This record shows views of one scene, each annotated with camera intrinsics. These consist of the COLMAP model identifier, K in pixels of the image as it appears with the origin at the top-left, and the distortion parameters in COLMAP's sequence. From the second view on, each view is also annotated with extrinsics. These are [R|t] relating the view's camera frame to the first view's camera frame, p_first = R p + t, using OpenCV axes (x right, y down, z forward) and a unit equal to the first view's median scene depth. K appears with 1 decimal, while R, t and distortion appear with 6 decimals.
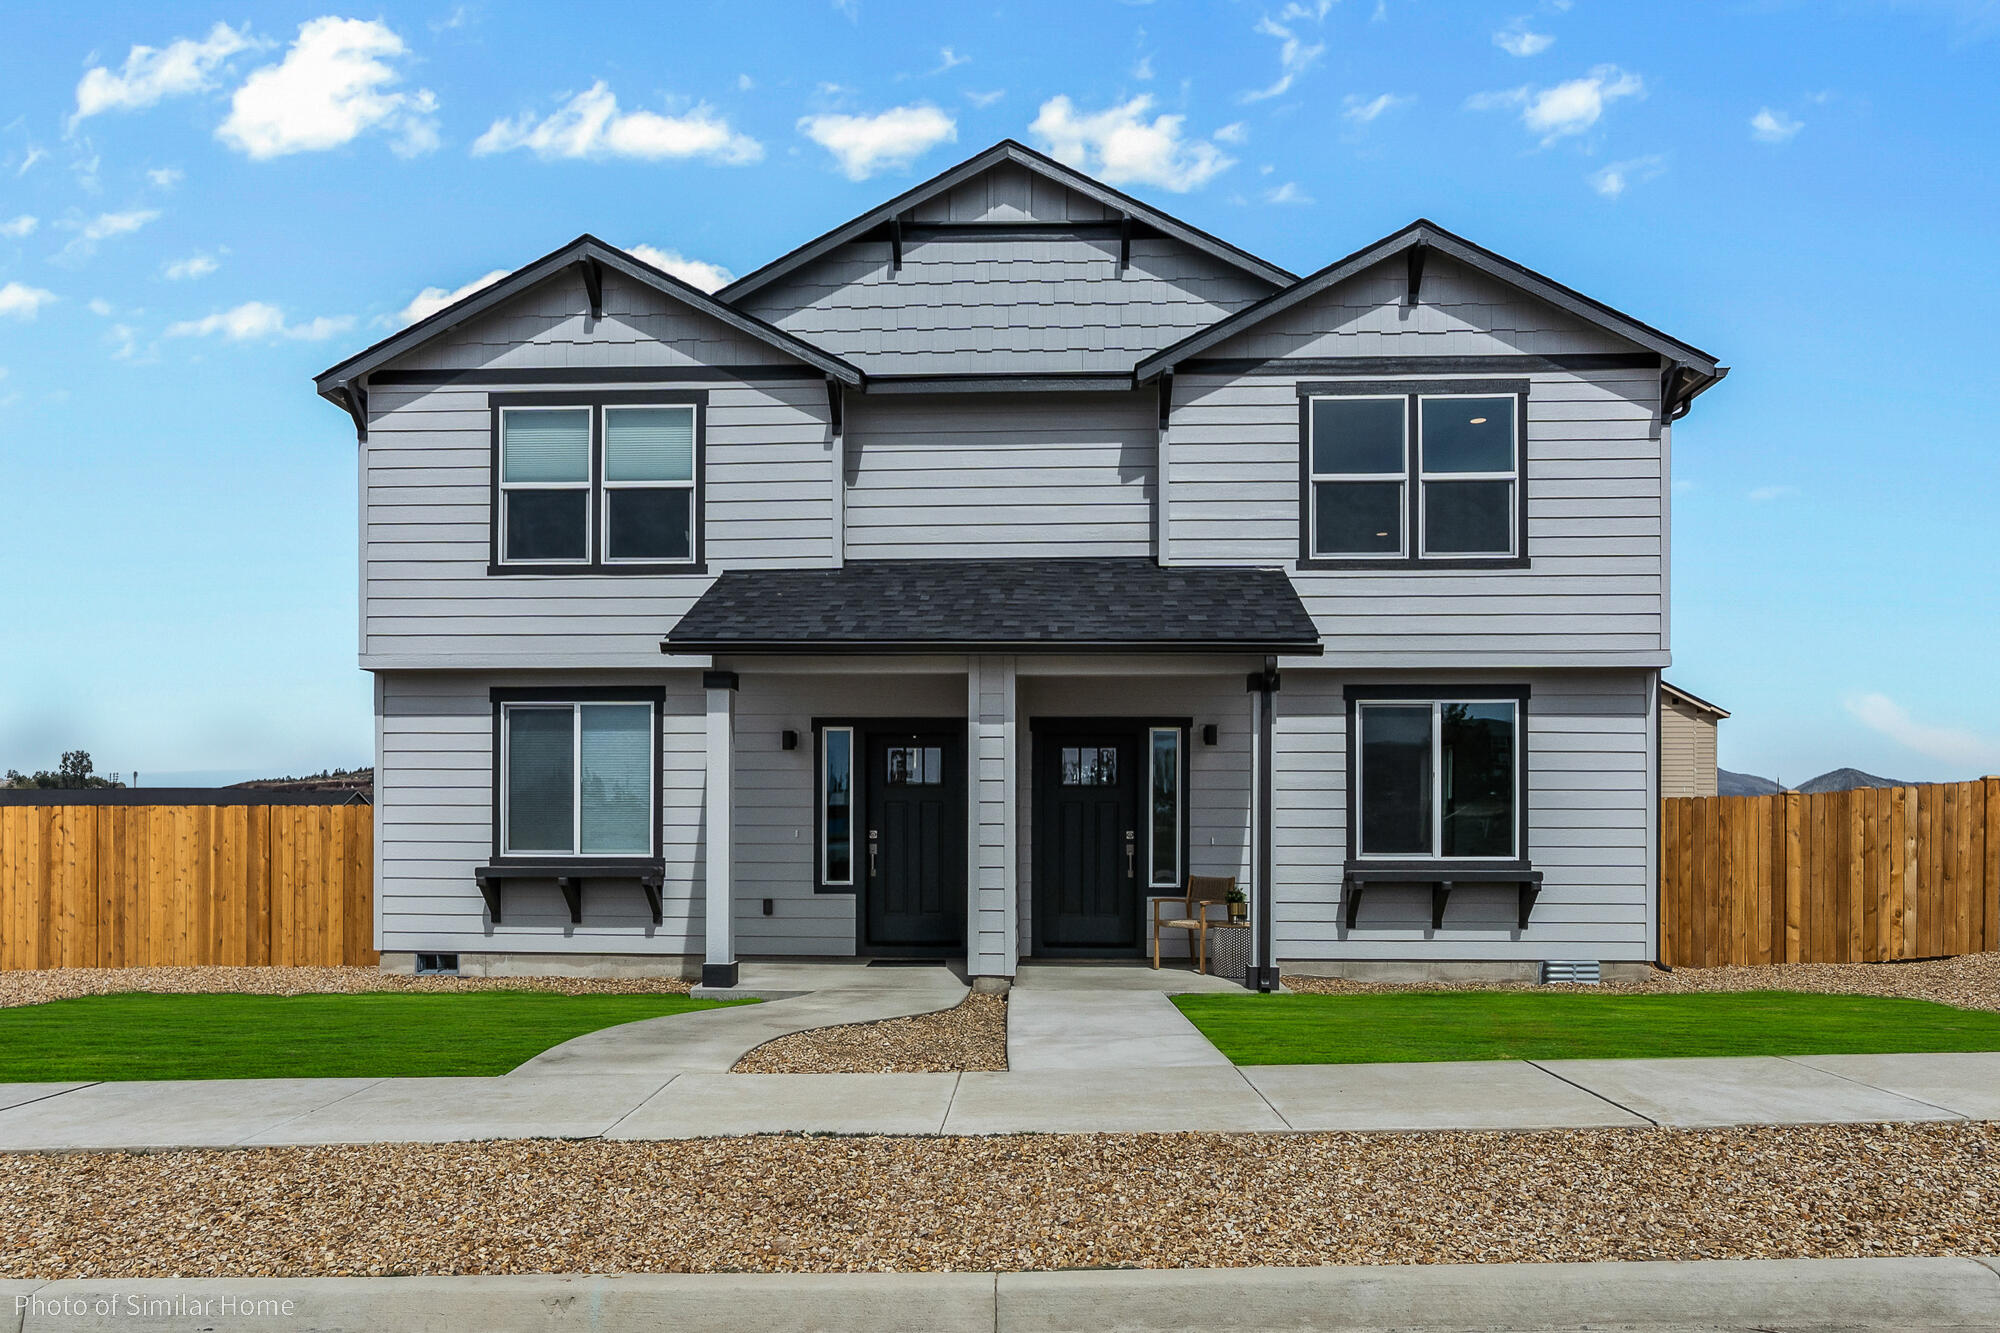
lens RADIAL K [[910.6, 0, 997.2], [0, 910.6, 659.3], [0, 0, 1]] dist [-0.001108, 0.000538]
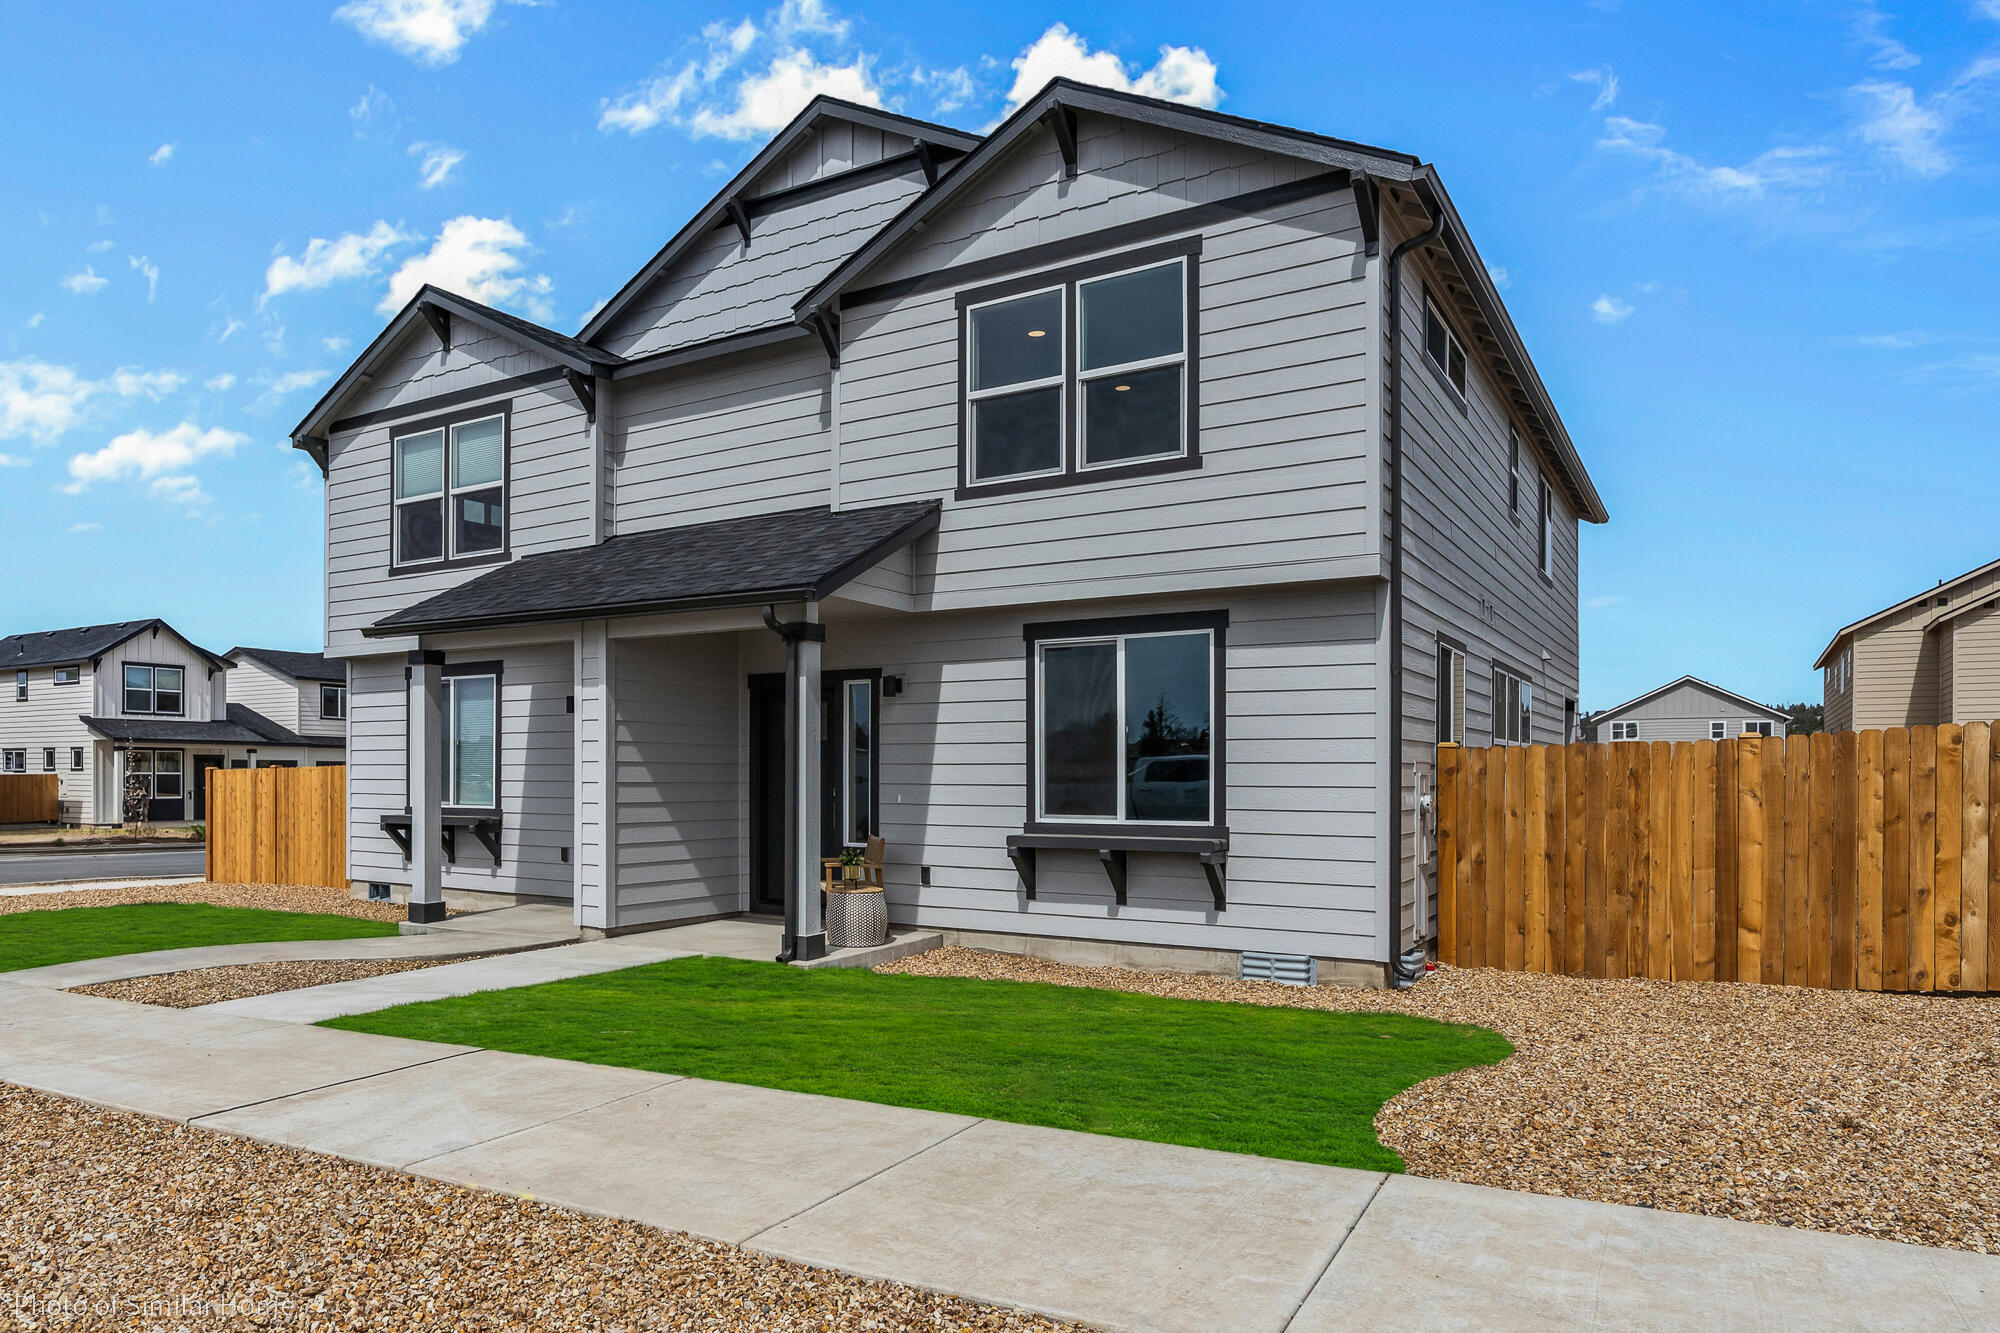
lens RADIAL K [[916.7, 0, 1000.1], [0, 916.7, 611.5], [0, 0, 1]] dist [0.001786, 0.000547]
pose [[0.926660, -0.066857, -0.369907, 0.683805], [0.069411, 0.997567, -0.006418, 0.020103], [0.369436, -0.019728, 0.929047, 0.162755]]
